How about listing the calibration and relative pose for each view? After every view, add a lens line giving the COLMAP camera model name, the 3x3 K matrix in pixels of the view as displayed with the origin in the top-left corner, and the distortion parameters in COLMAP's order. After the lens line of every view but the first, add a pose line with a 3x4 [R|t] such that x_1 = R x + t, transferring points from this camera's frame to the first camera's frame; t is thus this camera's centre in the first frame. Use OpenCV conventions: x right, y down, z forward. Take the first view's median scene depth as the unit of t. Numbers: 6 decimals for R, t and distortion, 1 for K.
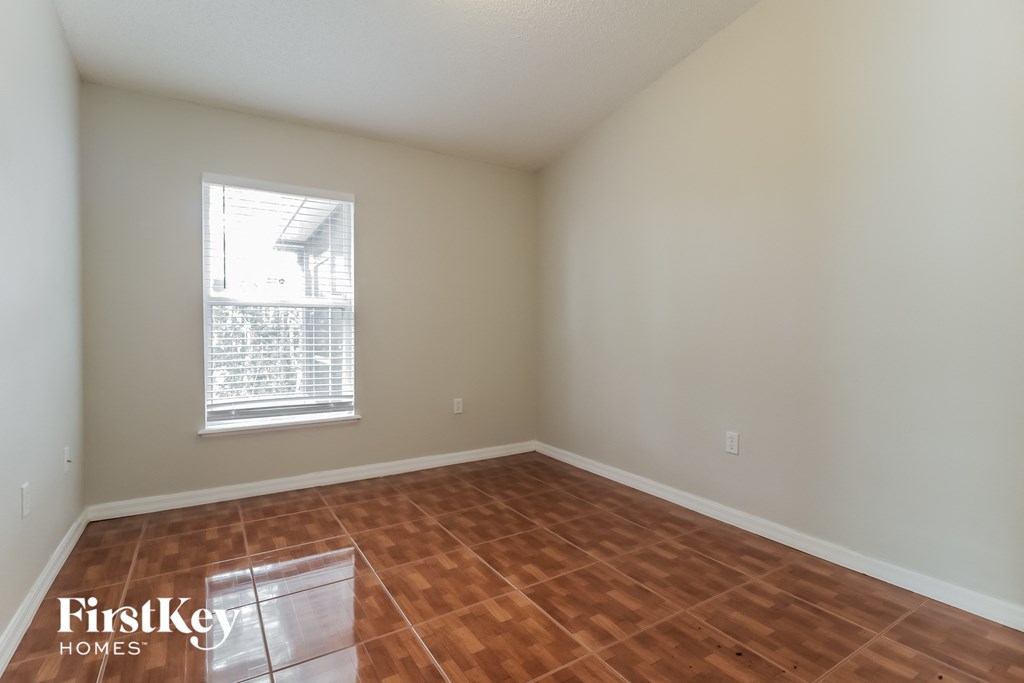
lens RADIAL K [[490.1, 0, 507.0], [0, 490.1, 339.1], [0, 0, 1]] dist [-0.003149, -0.002442]
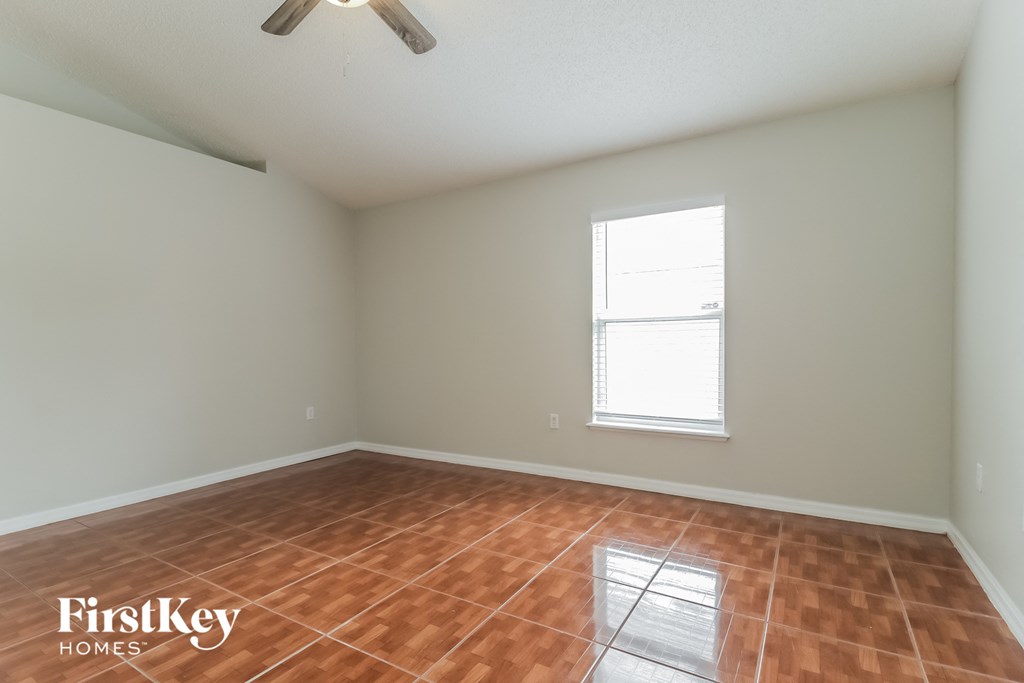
lens RADIAL K [[490.1, 0, 508.2], [0, 490.1, 335.7], [0, 0, 1]] dist [-0.003149, -0.002442]
pose [[0.444555, -0.022846, -0.895460, 0.347018], [-0.007880, 0.999536, -0.029414, 0.002957], [0.895717, 0.020133, 0.444169, 0.230046]]
